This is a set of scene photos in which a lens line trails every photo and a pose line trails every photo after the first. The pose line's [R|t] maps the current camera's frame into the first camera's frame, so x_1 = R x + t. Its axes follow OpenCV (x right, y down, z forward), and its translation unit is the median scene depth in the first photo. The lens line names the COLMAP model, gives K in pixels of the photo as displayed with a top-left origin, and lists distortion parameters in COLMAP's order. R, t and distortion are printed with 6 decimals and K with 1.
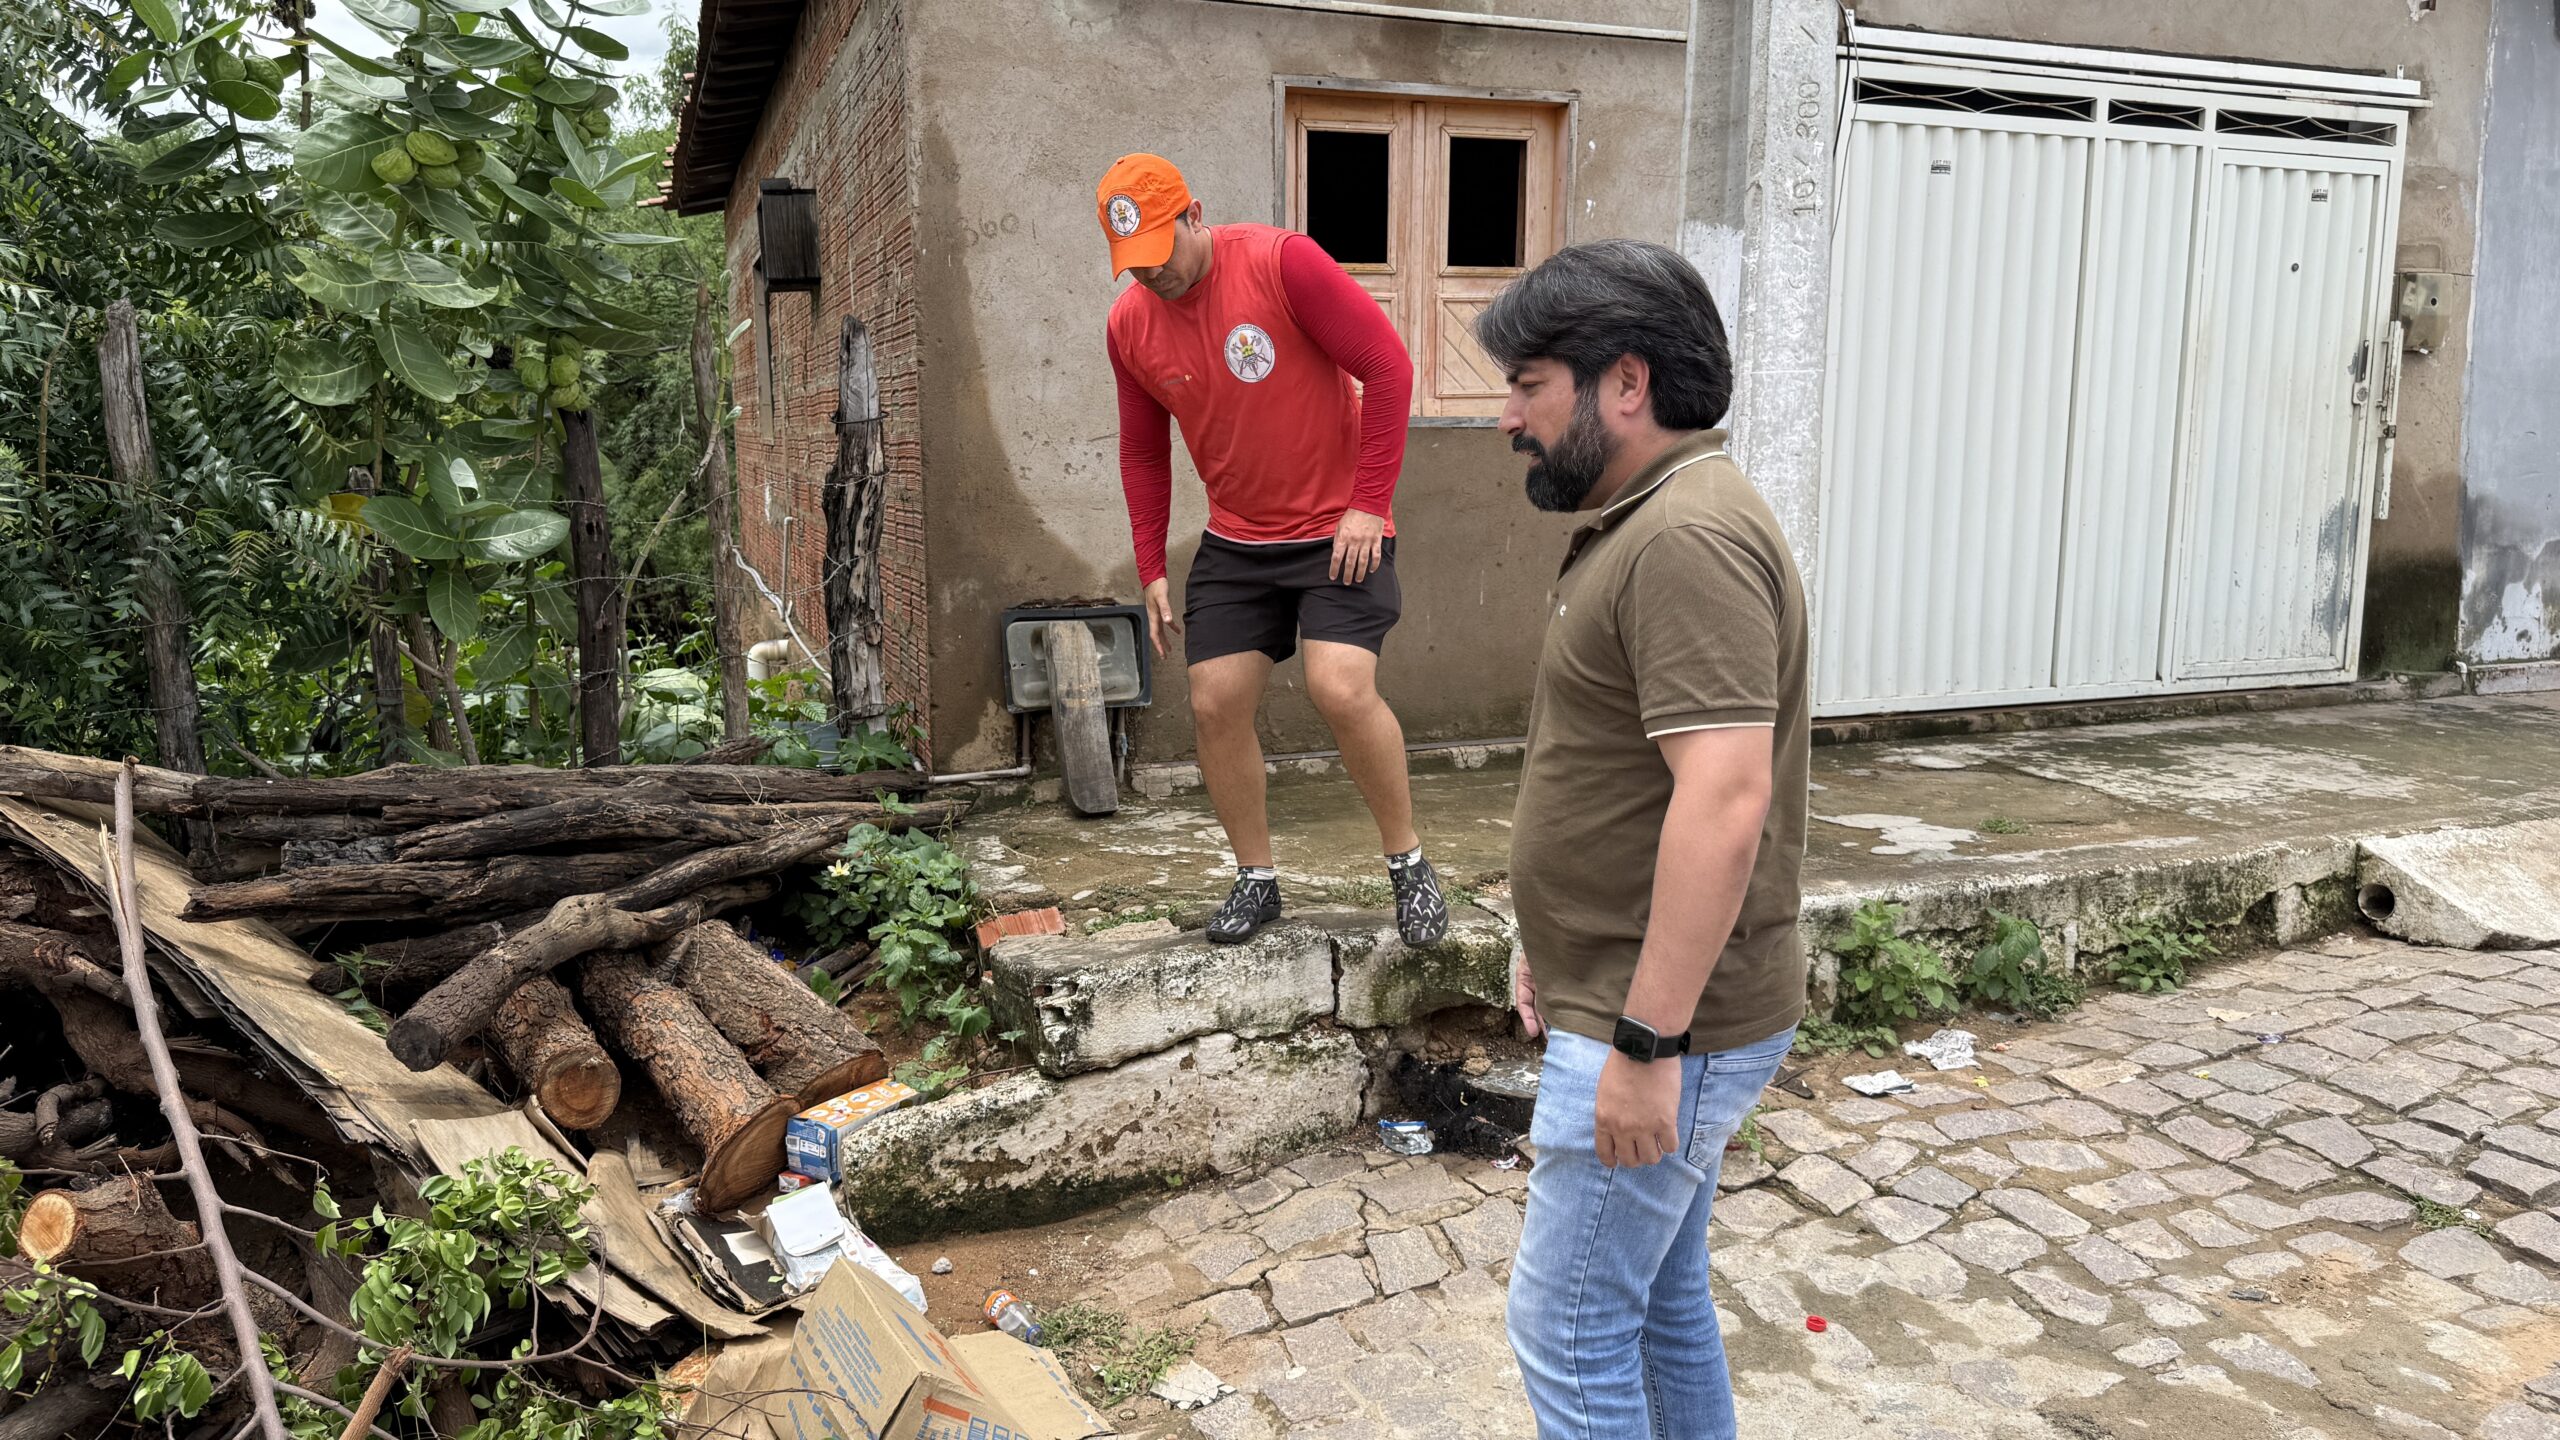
lens RADIAL K [[1837.6, 0, 1283.0], [0, 1837.6, 689.6], [0, 0, 1]] dist [0.189852, -0.444144]
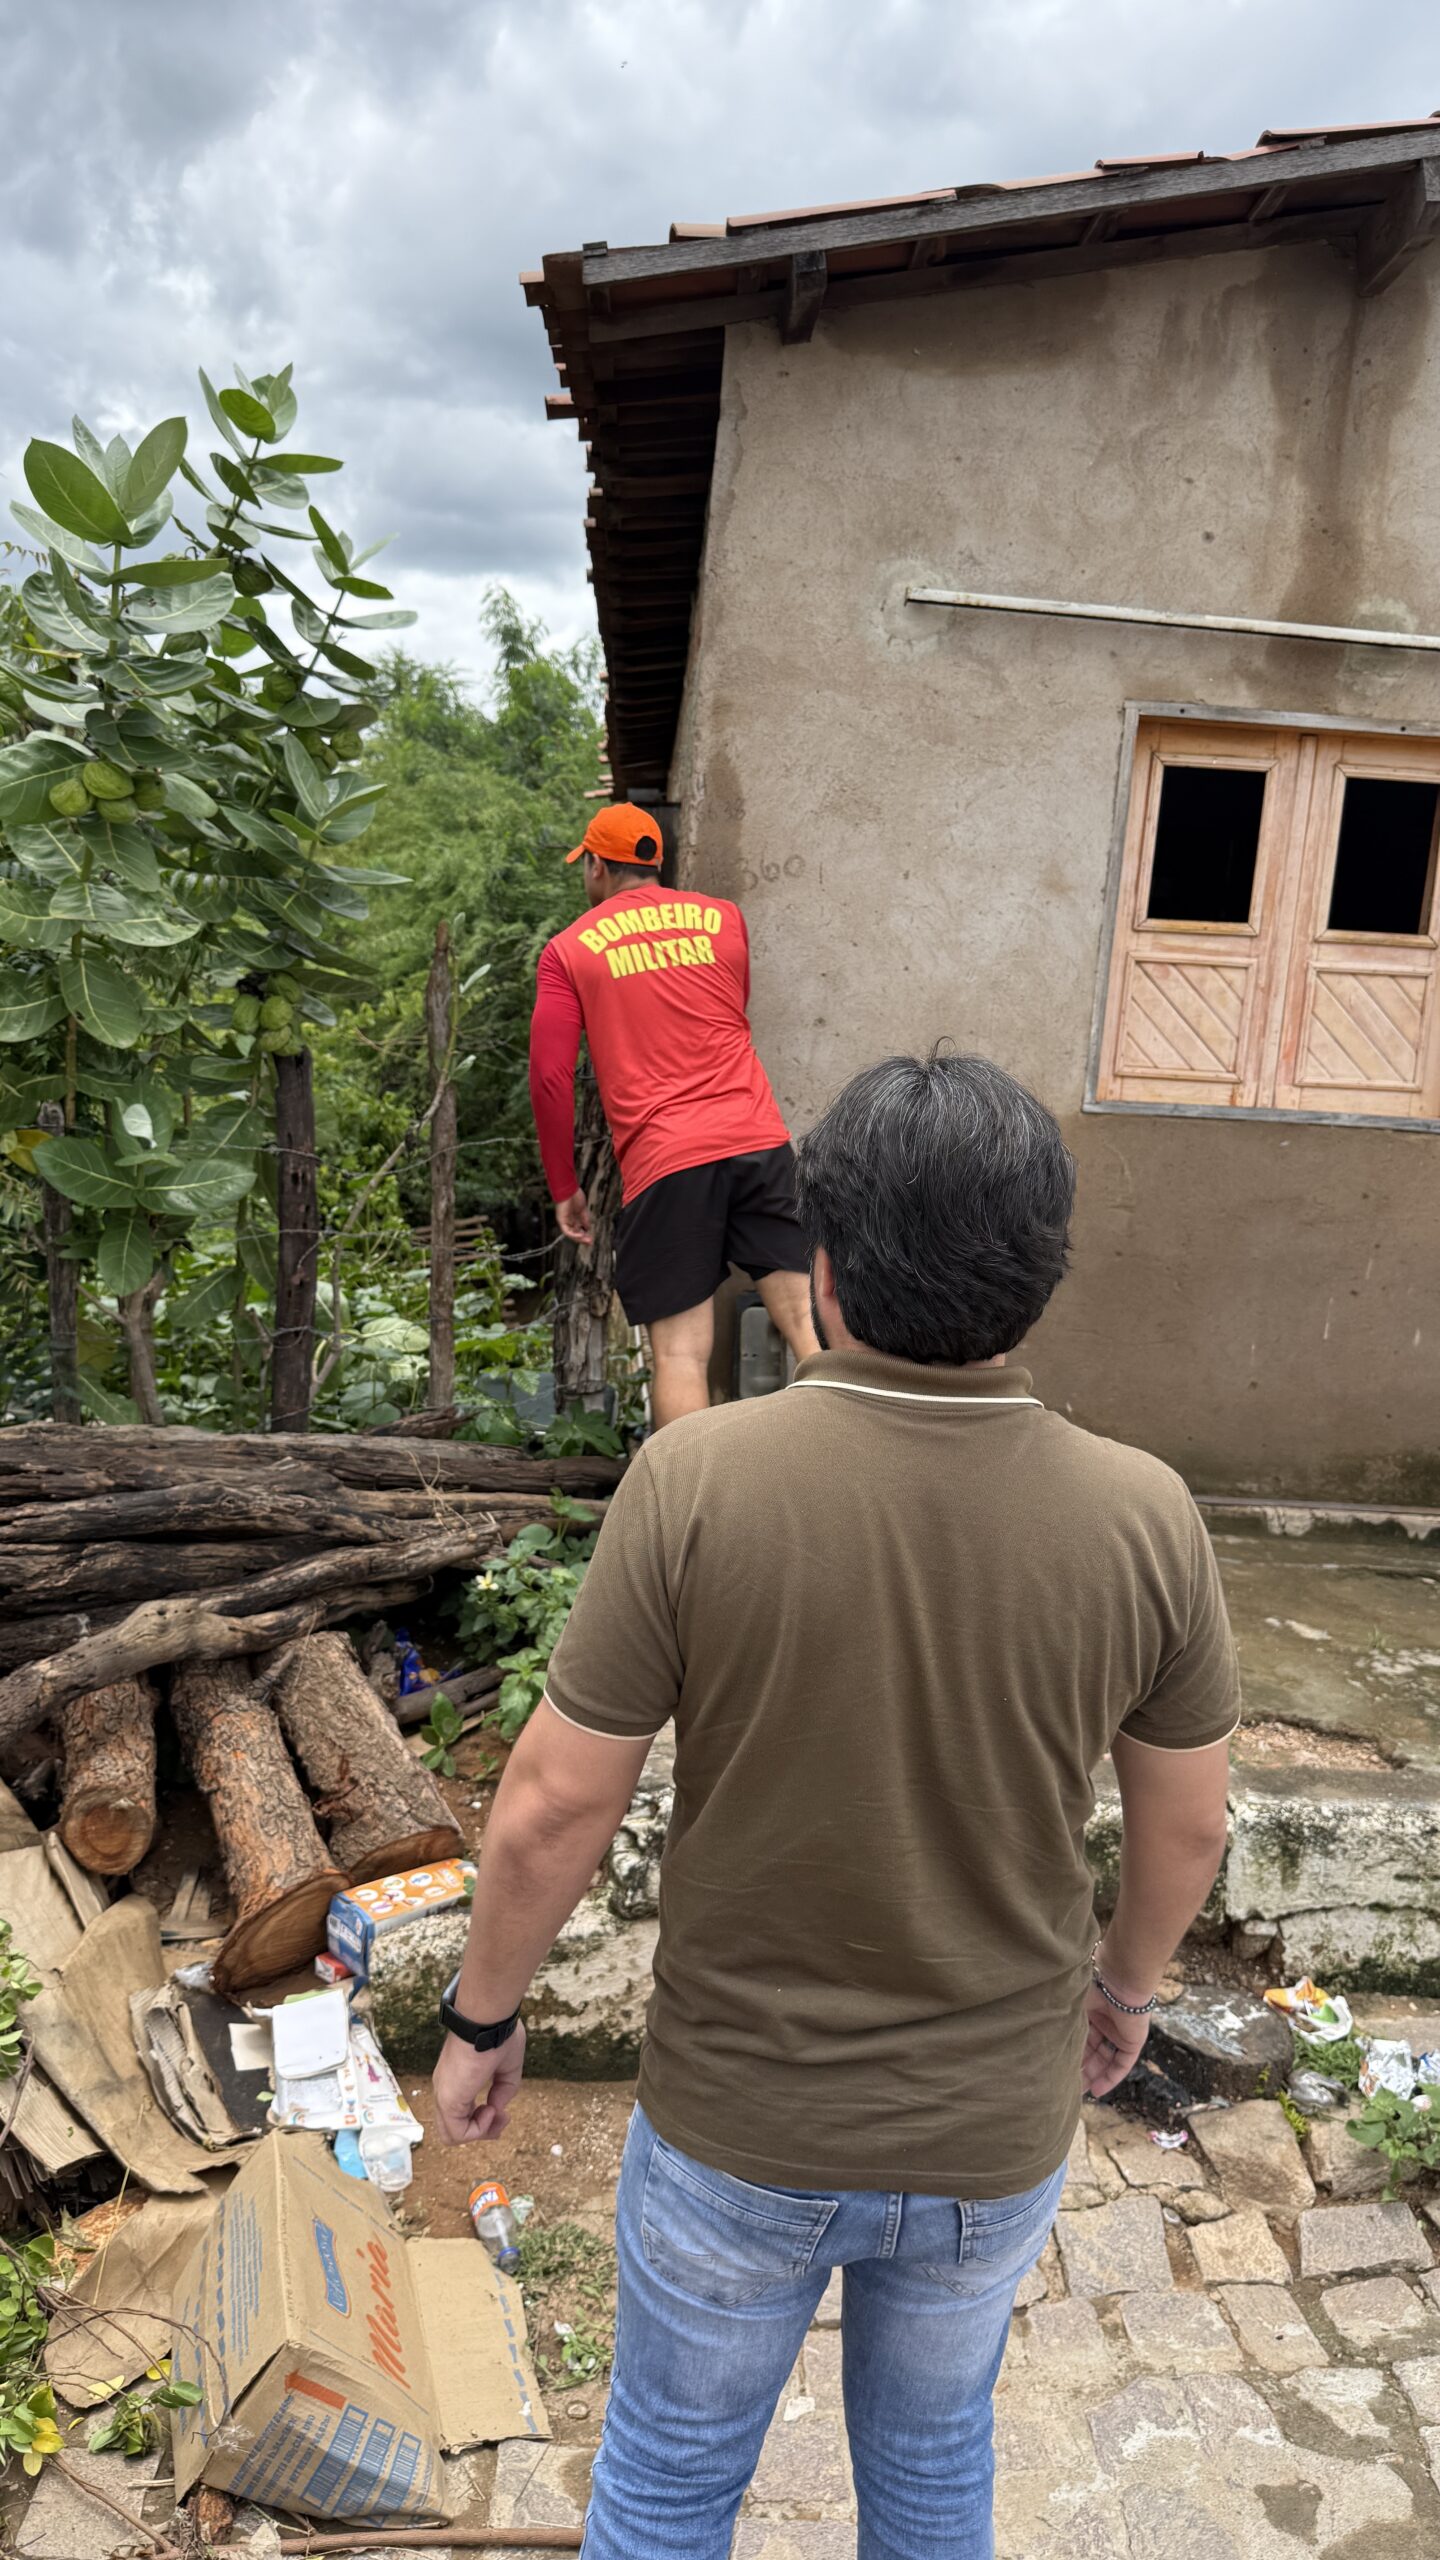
lens RADIAL K [[1809.7, 0, 716.2], [0, 1809.7, 1269.9], [0, 0, 1]] dist [0.186737, -0.408752]
pose [[0.953739, 0.110957, -0.279410, 0.107004], [-0.109737, 0.993758, 0.020058, -0.091492], [0.279892, 0.011531, 0.959962, 0.193846]]
